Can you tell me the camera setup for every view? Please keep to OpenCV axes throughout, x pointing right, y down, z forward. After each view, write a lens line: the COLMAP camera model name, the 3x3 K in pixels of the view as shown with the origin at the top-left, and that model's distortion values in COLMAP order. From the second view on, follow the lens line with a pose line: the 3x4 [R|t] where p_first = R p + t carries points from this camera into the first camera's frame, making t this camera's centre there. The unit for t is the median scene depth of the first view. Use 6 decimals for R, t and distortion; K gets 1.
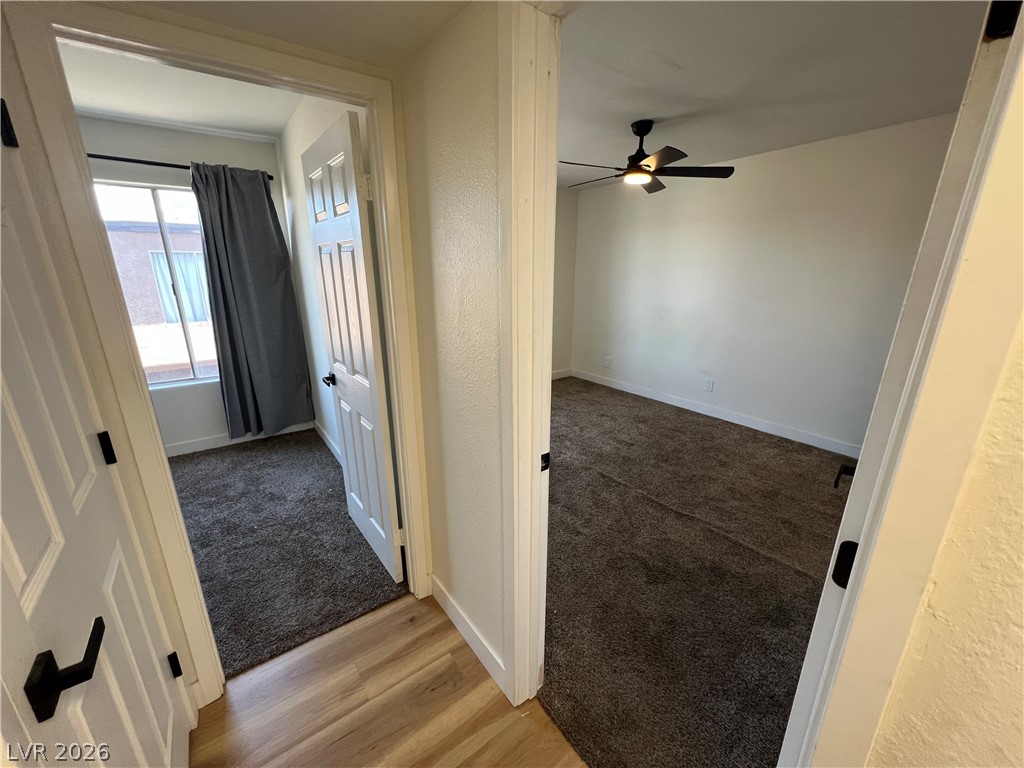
lens RADIAL K [[408.1, 0, 511.4], [0, 408.1, 387.1], [0, 0, 1]] dist [-0.001281, 0.000274]
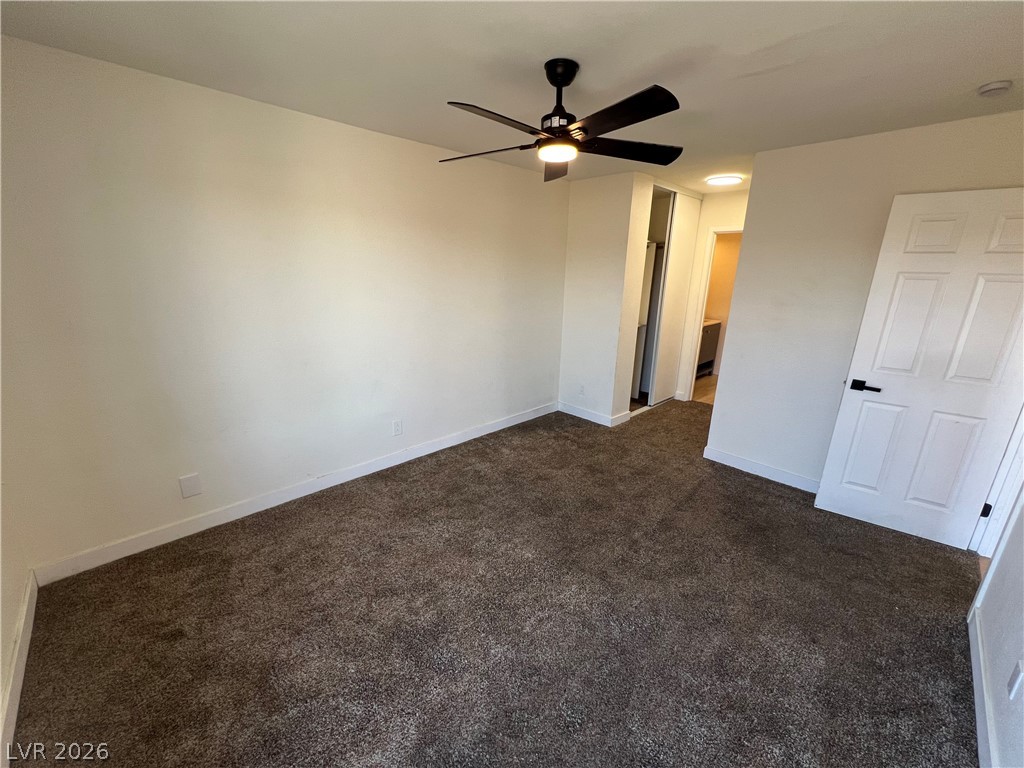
lens RADIAL K [[408.1, 0, 511.4], [0, 408.1, 387.1], [0, 0, 1]] dist [-0.001281, 0.000274]
pose [[-0.140208, -0.284686, 0.948312, -0.334152], [0.254468, 0.915240, 0.312381, -0.327423], [-0.956863, 0.285114, -0.055881, 0.996526]]
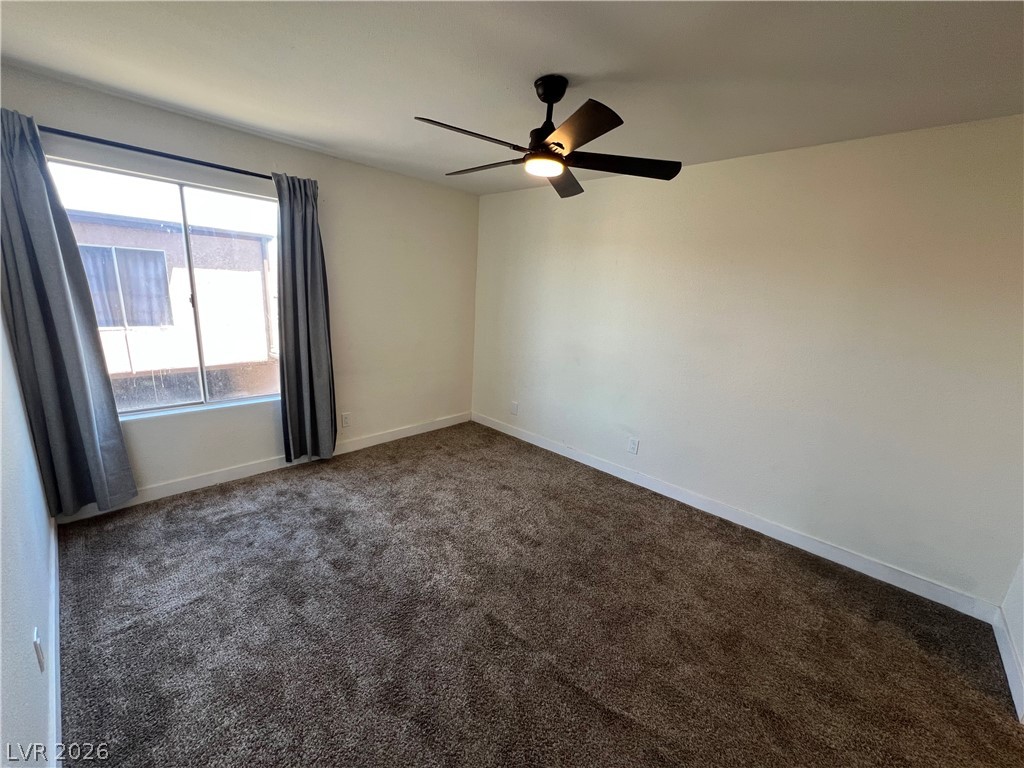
lens RADIAL K [[408.1, 0, 511.4], [0, 408.1, 387.1], [0, 0, 1]] dist [-0.001281, 0.000274]
pose [[0.980605, 0.012691, 0.195581, 0.109965], [-0.005538, 0.999297, -0.037079, -0.109245], [-0.195914, 0.035276, 0.979986, 0.312809]]
